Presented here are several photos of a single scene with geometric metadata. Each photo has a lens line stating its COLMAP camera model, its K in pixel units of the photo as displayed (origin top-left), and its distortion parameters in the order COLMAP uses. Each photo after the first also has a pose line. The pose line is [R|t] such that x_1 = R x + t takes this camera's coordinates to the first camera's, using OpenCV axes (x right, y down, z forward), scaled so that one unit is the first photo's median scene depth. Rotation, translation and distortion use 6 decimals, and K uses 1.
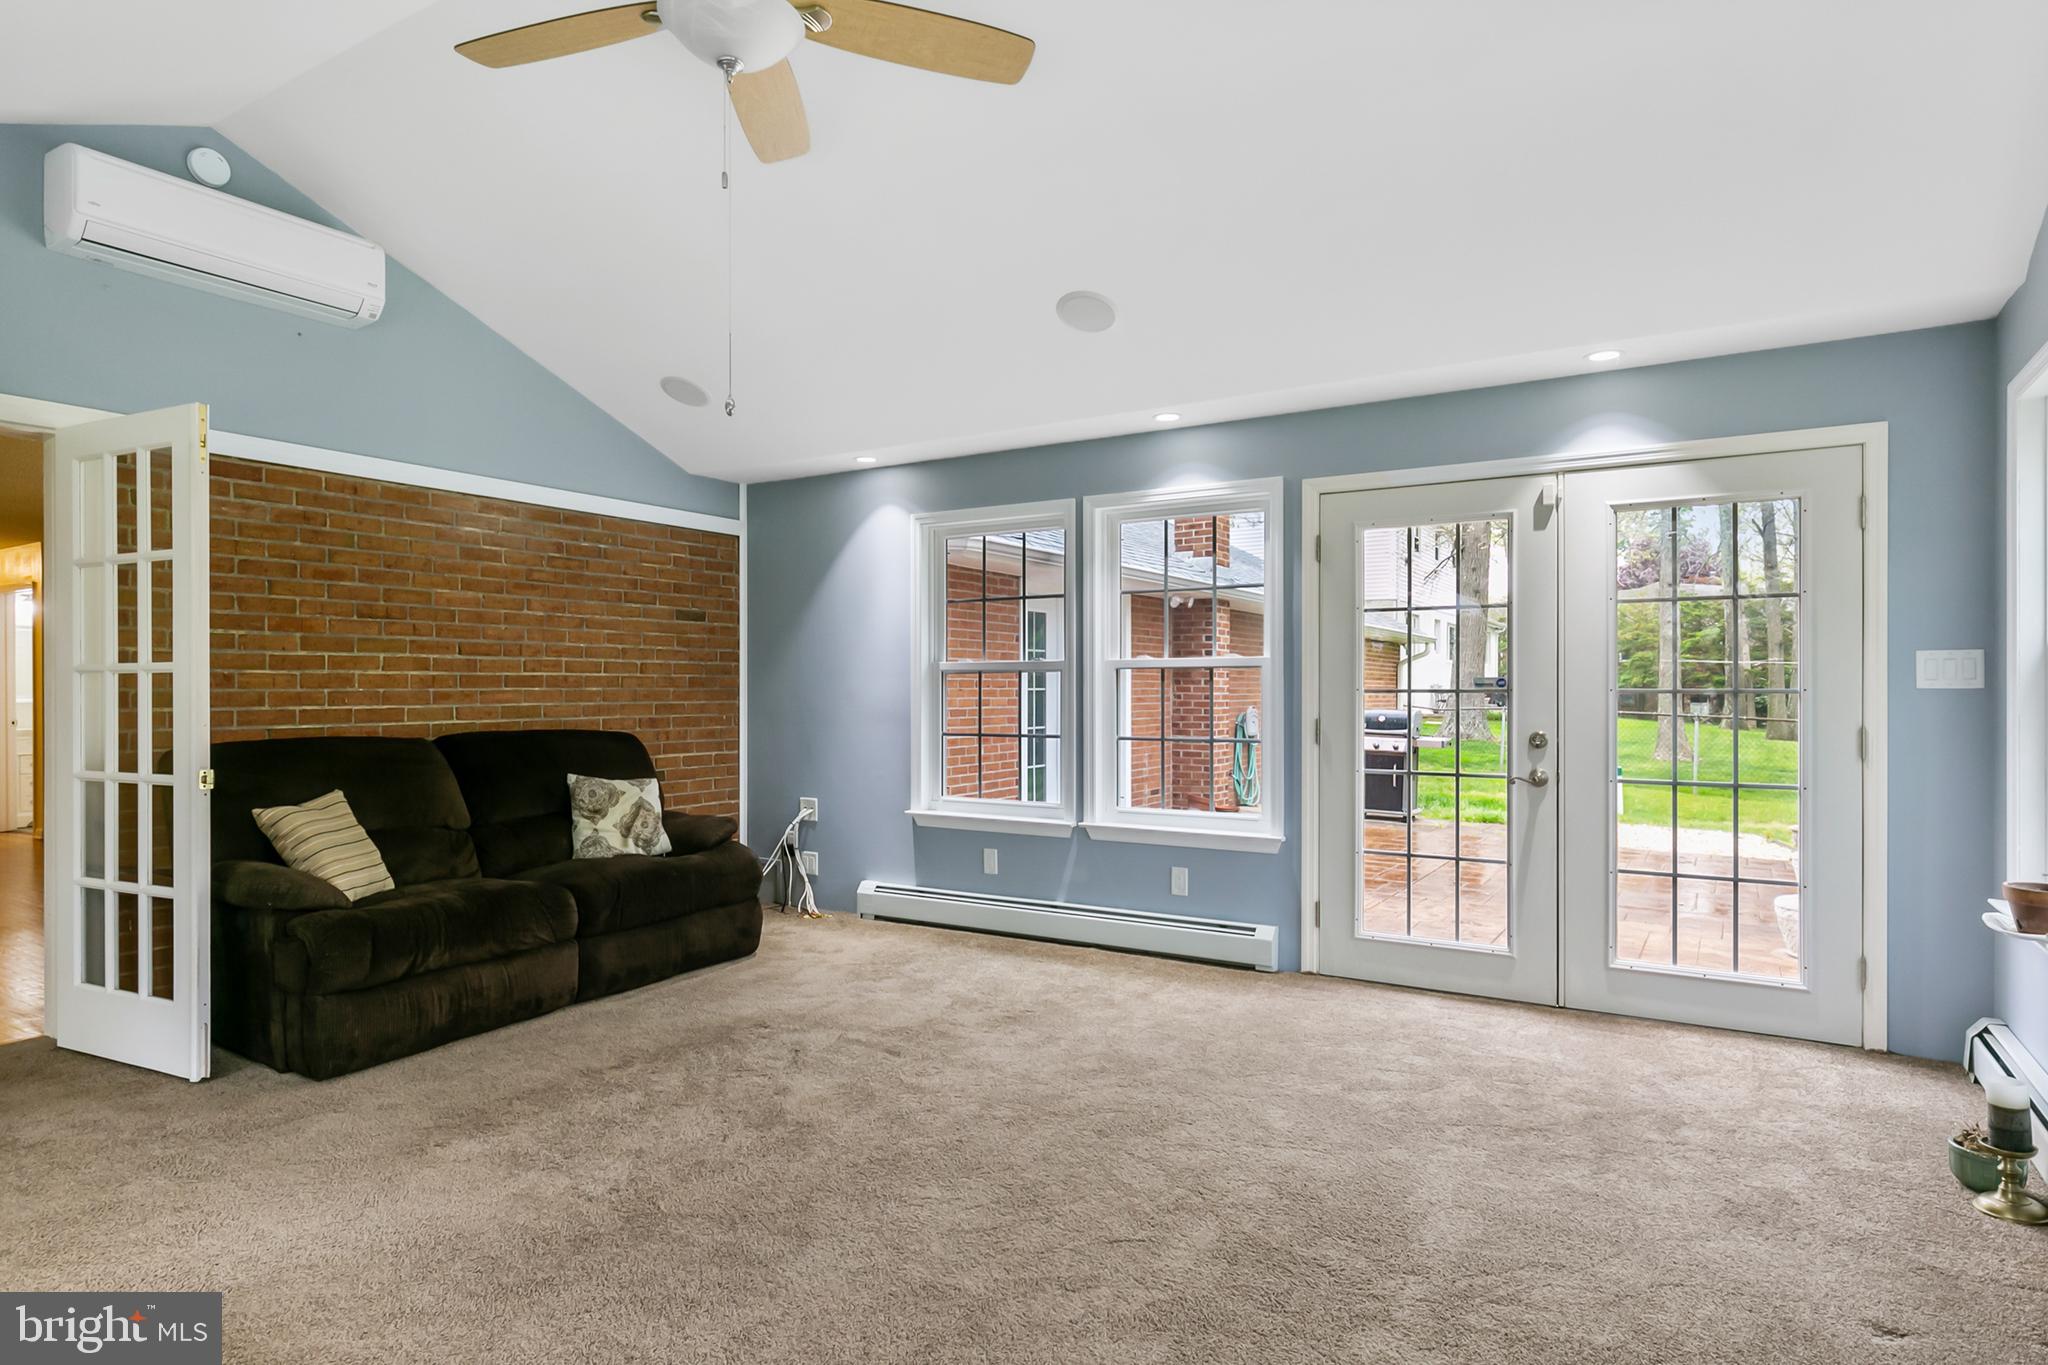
lens RADIAL K [[1136.5, 0, 1020.6], [0, 1136.5, 684.2], [0, 0, 1]] dist [0.004599, -0.002505]
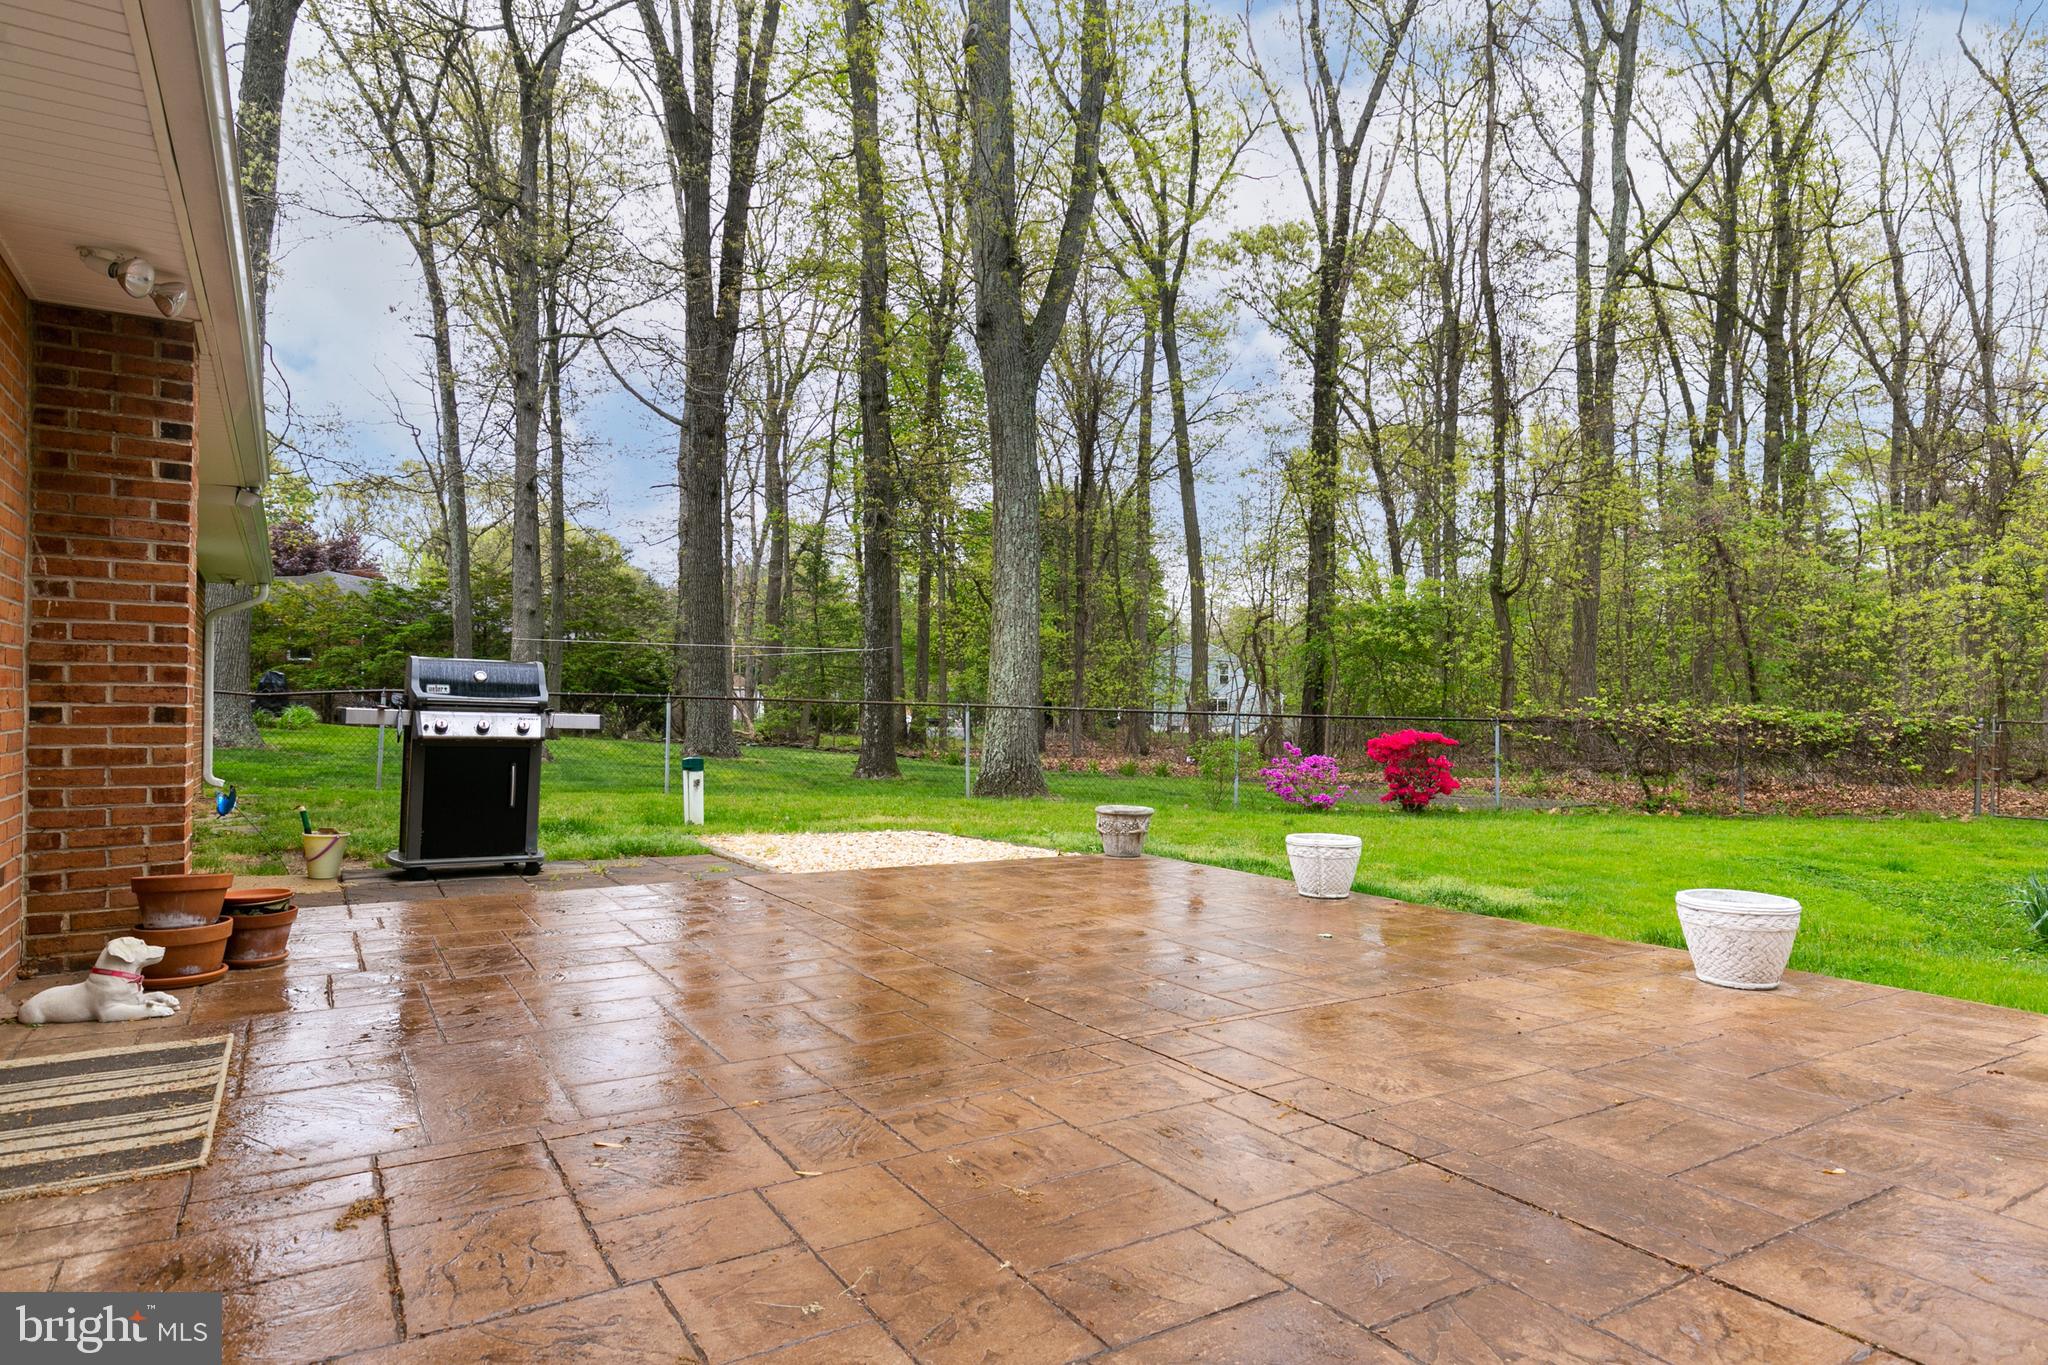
lens RADIAL K [[1136.5, 0, 1017.8], [0, 1136.5, 691.3], [0, 0, 1]] dist [0.004599, -0.002505]
pose [[0.434668, 0.011572, 0.900516, -0.102628], [-0.006042, 0.999932, -0.009933, 0.106199], [-0.900570, -0.001124, 0.434709, 1.464837]]
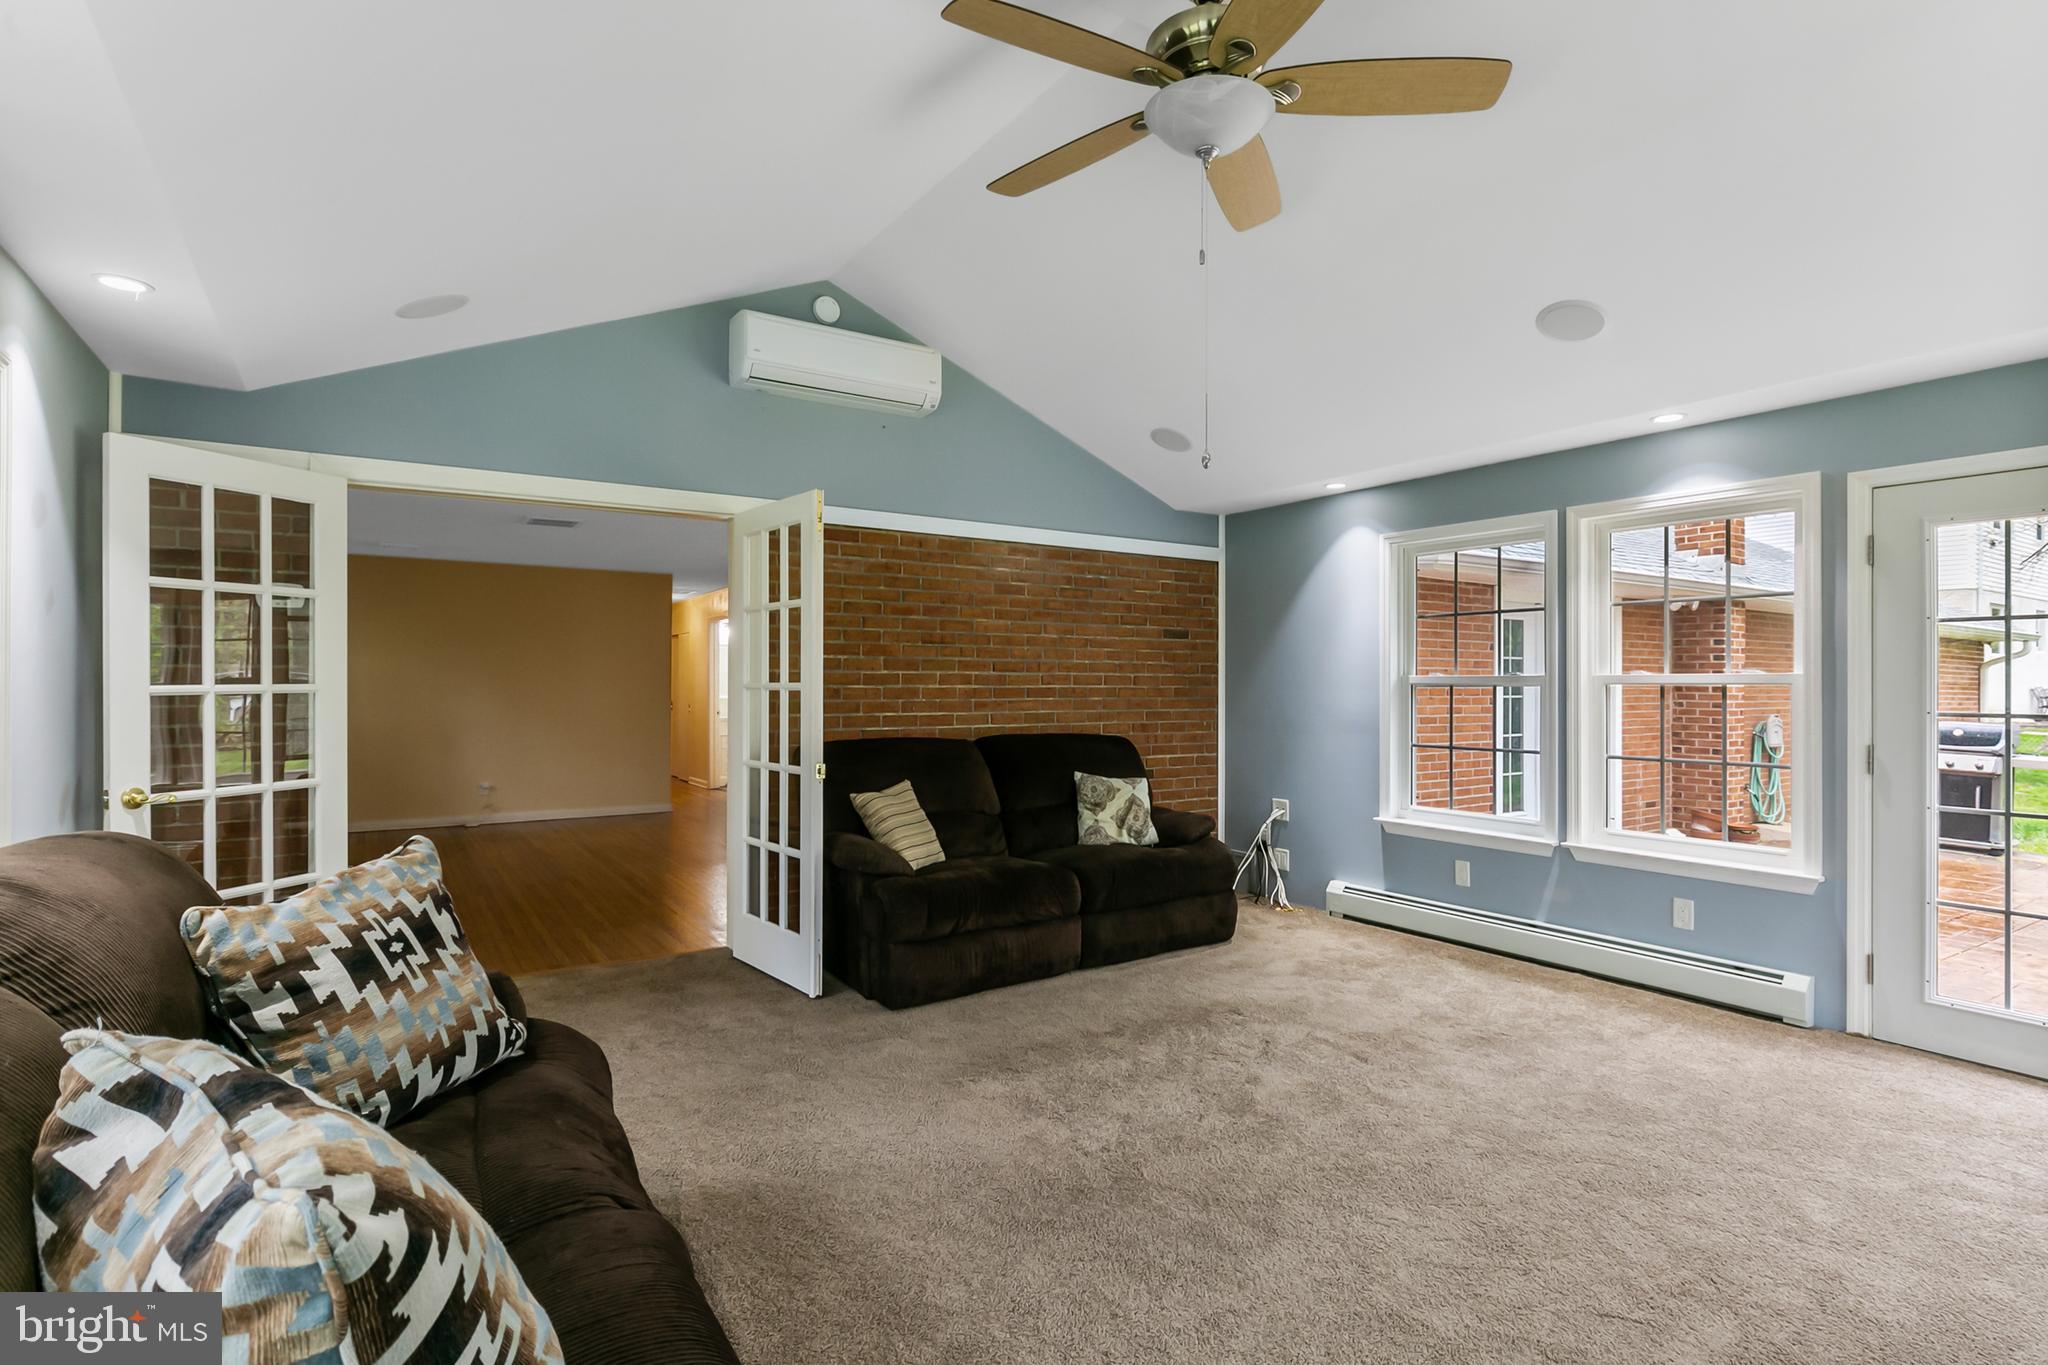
lens RADIAL K [[1013.2, 0, 1022.7], [0, 1013.2, 675.5], [0, 0, 1]] dist [-0.000187, -0.000784]
pose [[0.906322, 0.000838, -0.422587, -0.000206], [-0.003394, 0.999980, -0.005297, -0.016793], [0.422574, 0.006235, 0.906307, 0.018793]]
